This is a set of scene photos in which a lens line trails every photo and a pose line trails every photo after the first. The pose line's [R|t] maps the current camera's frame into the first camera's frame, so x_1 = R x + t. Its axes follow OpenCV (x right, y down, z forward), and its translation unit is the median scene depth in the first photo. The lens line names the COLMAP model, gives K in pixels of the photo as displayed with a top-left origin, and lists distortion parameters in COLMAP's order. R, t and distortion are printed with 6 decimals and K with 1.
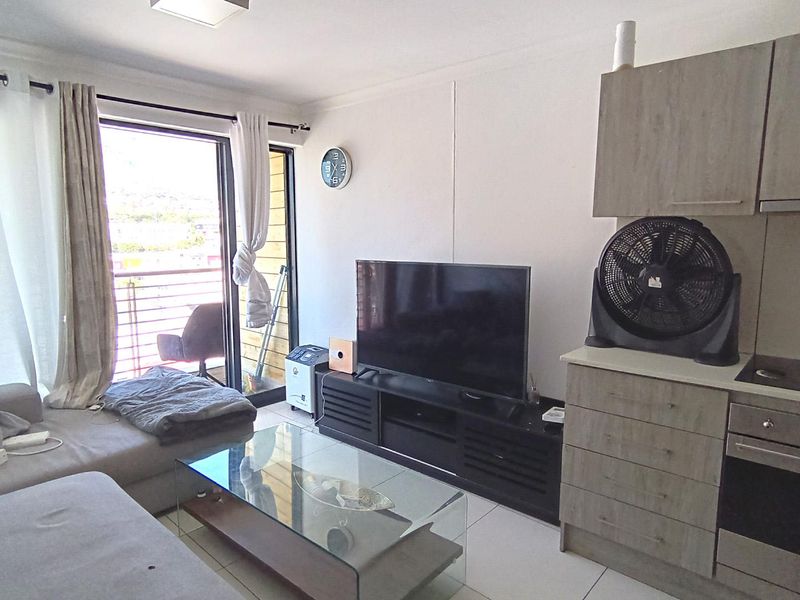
lens RADIAL K [[499.5, 0, 400.0], [0, 499.5, 300.0], [0, 0, 1]] dist [-0.003785, 0.002918]
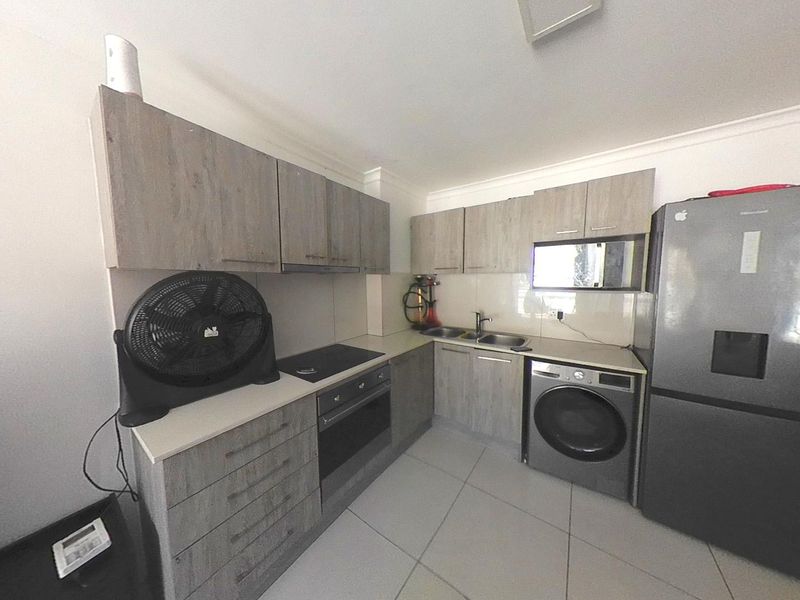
lens RADIAL K [[245.2, 0, 400.0], [0, 245.2, 300.0], [0, 0, 1]] dist [0.000162, 0.000106]
pose [[-0.125863, -0.087470, 0.988184, -0.061206], [0.132269, 0.985732, 0.104100, -0.111565], [-0.983190, 0.143808, -0.112498, 0.693764]]
